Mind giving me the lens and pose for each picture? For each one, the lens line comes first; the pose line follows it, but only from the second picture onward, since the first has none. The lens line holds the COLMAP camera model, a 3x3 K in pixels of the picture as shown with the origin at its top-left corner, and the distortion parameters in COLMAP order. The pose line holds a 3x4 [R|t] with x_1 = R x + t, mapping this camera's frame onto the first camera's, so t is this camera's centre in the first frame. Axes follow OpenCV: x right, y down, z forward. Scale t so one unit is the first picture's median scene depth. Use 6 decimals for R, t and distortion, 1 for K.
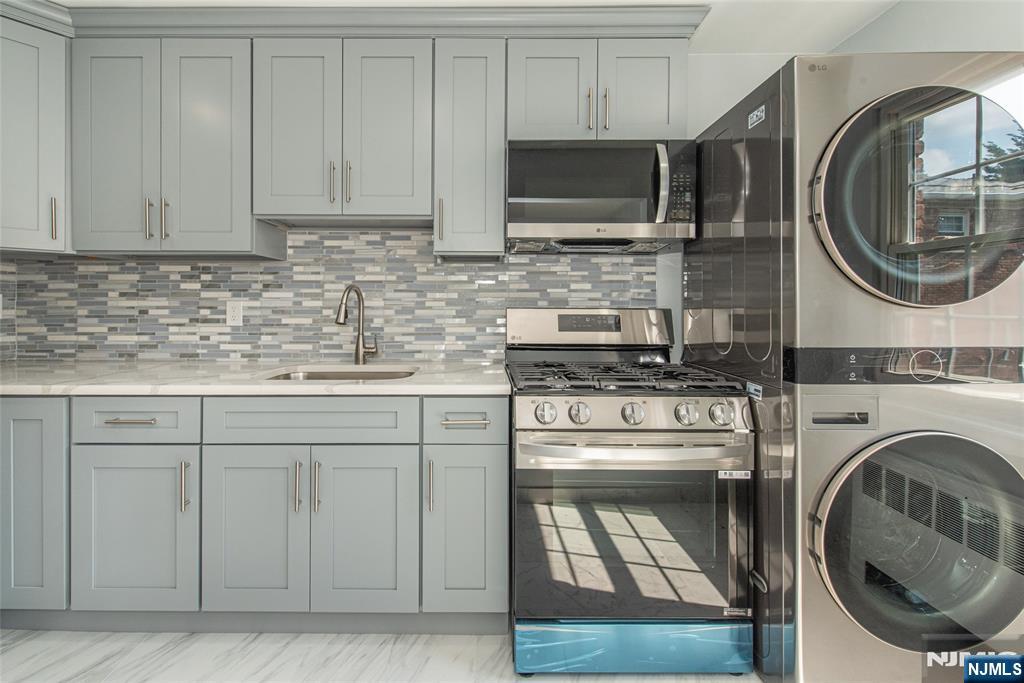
lens RADIAL K [[396.8, 0, 485.2], [0, 396.8, 307.2], [0, 0, 1]] dist [0.001940, 0.000283]
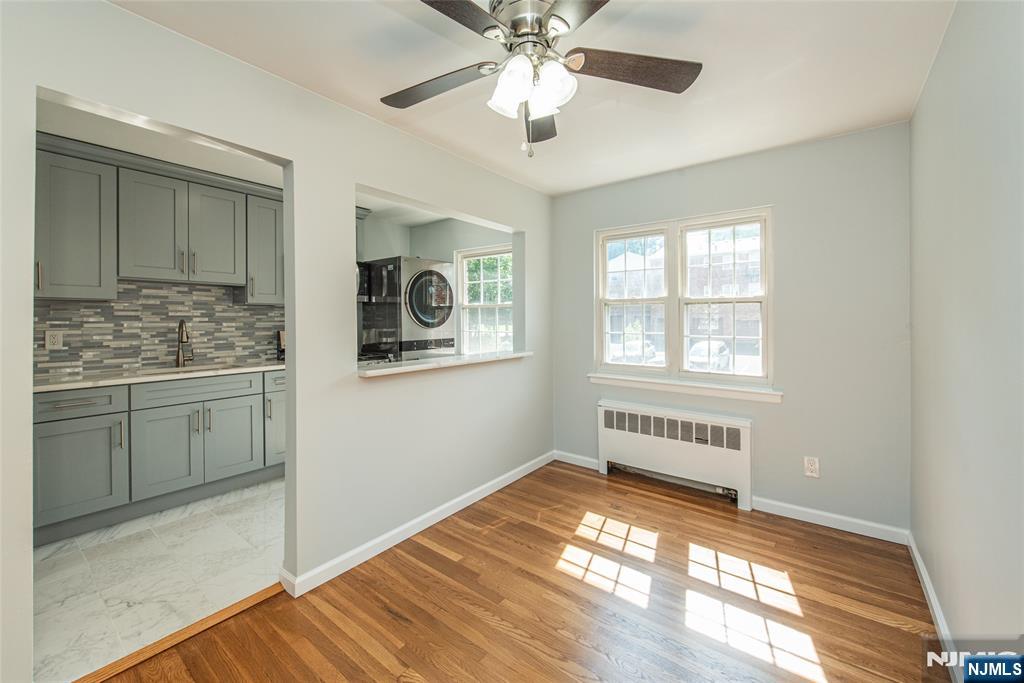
lens RADIAL K [[394.6, 0, 536.4], [0, 394.6, 322.8], [0, 0, 1]] dist [-0.001905, -0.000731]
pose [[0.552438, -0.008371, 0.833512, -0.858781], [0.004528, 0.999965, 0.007042, -0.044831], [-0.833542, -0.000117, 0.552456, -1.122250]]
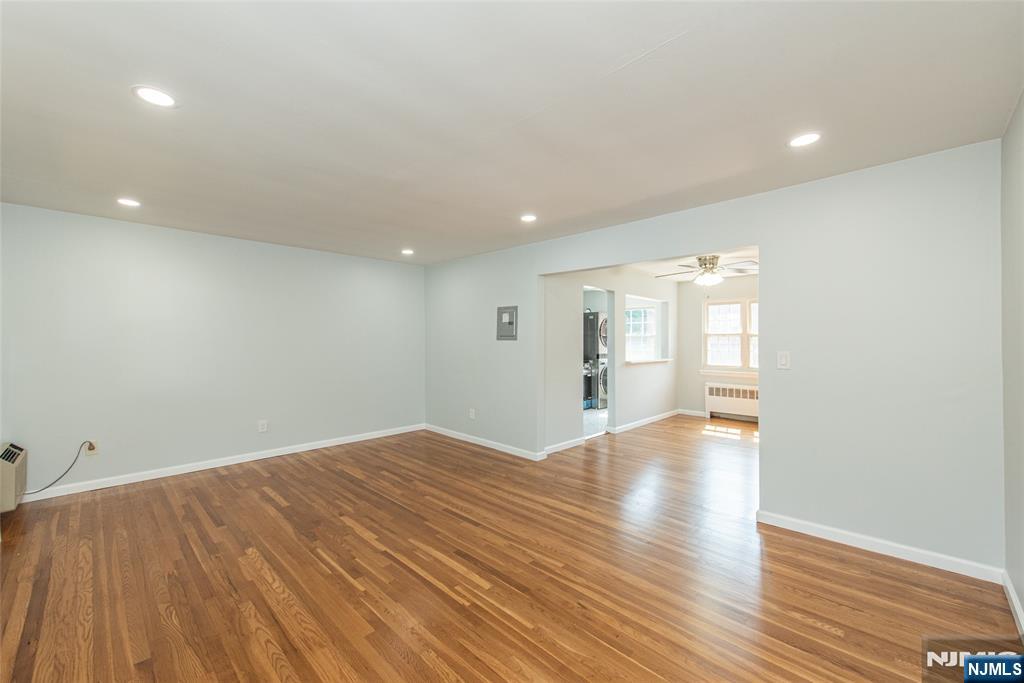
lens RADIAL K [[407.7, 0, 511.4], [0, 407.7, 341.5], [0, 0, 1]] dist [0.001290, -0.000044]
pose [[0.675752, 0.000698, 0.737128, -3.333722], [0.001169, 0.999997, -0.002019, -0.059768], [-0.737128, 0.002226, 0.675750, -1.627923]]
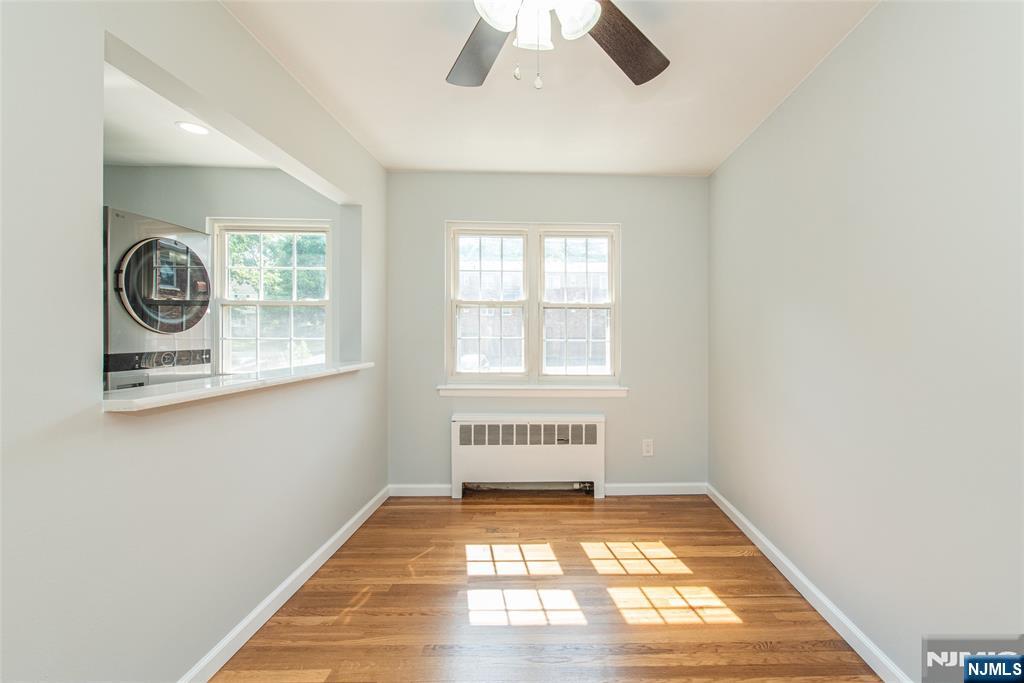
lens RADIAL K [[398.8, 0, 553.3], [0, 398.8, 335.0], [0, 0, 1]] dist [0.002406, -0.000196]
pose [[-0.063381, -0.001891, 0.997988, -0.815749], [-0.000730, 0.999998, 0.001849, 0.000912], [-0.997989, -0.000611, -0.063382, -0.656979]]
